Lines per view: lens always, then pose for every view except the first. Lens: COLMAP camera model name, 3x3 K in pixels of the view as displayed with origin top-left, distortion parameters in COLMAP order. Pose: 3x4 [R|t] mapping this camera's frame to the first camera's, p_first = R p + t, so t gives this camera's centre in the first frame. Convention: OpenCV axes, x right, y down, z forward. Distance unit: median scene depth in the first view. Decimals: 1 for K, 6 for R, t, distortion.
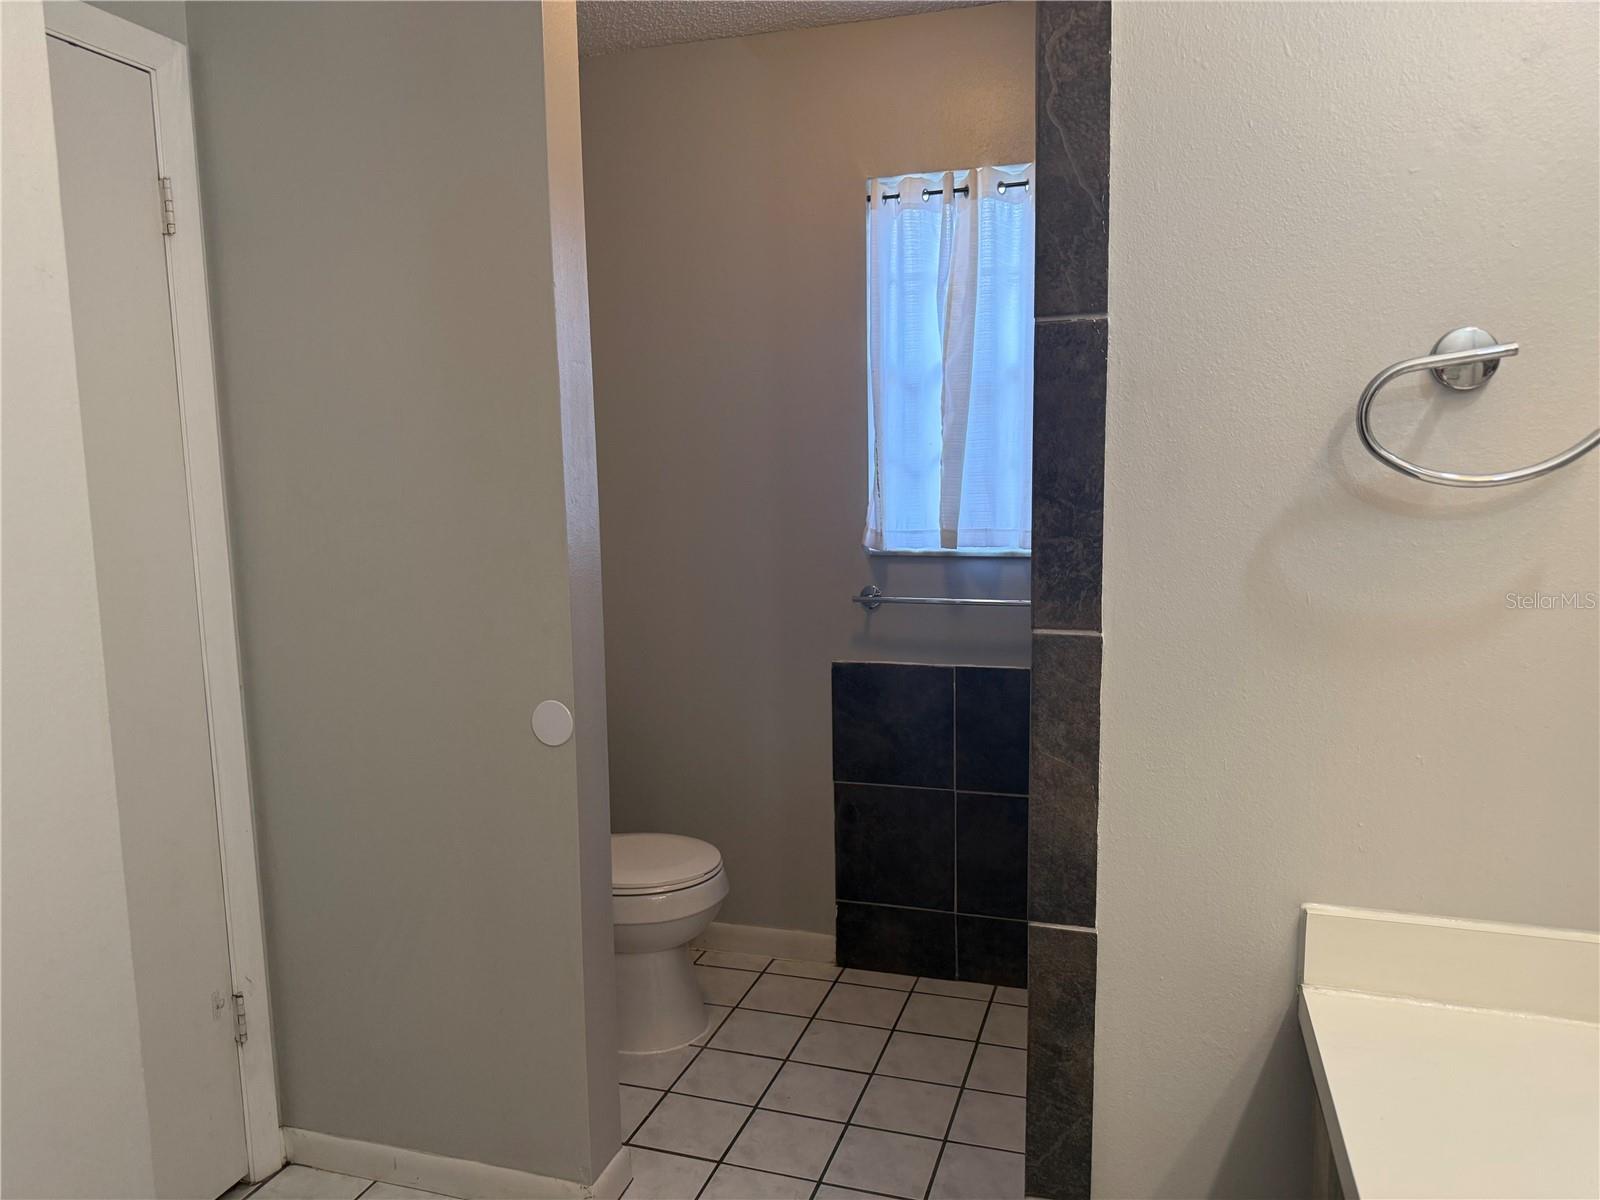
lens RADIAL K [[1134.6, 0, 801.8], [0, 1134.6, 610.3], [0, 0, 1]] dist [0.068565, -0.007798]
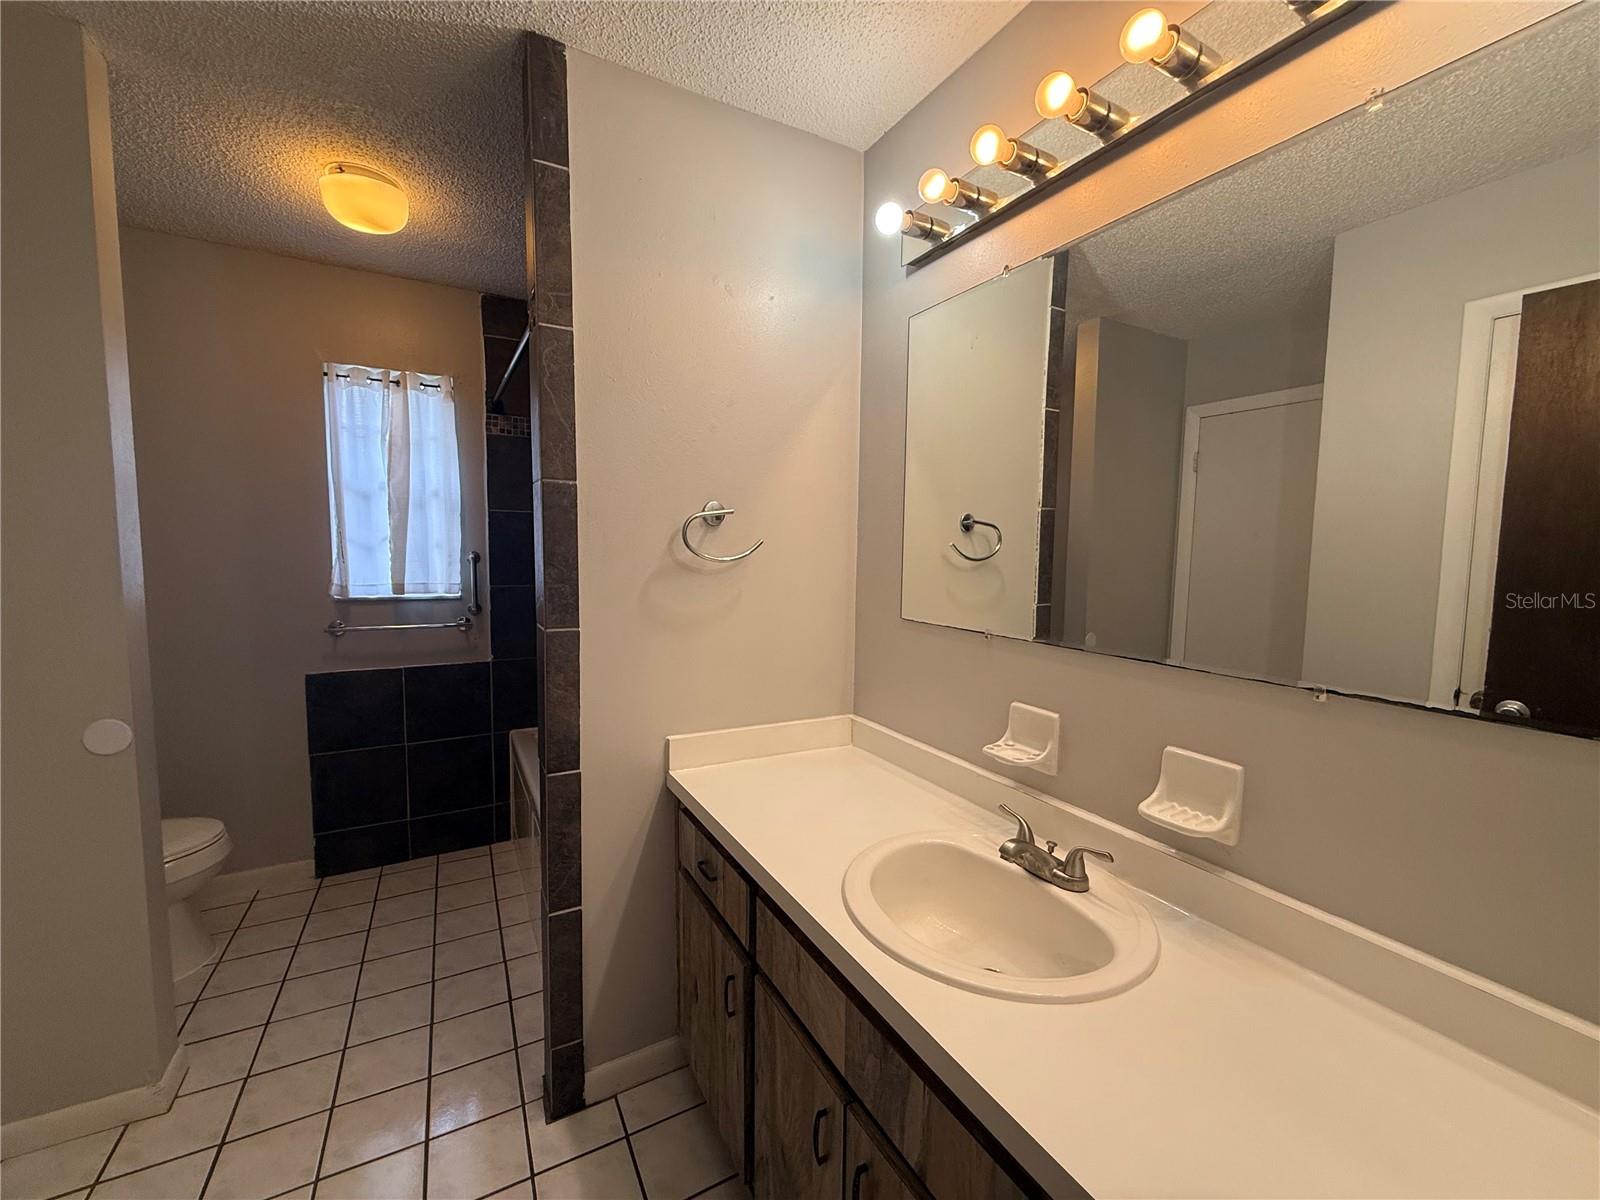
lens RADIAL K [[643.9, 0, 796.9], [0, 643.9, 600.2], [0, 0, 1]] dist [-0.002435, -0.000156]
pose [[0.693798, -0.038506, 0.719140, -0.141358], [0.068712, 0.997553, -0.012876, 0.004540], [-0.716885, 0.058347, 0.694746, -0.056825]]
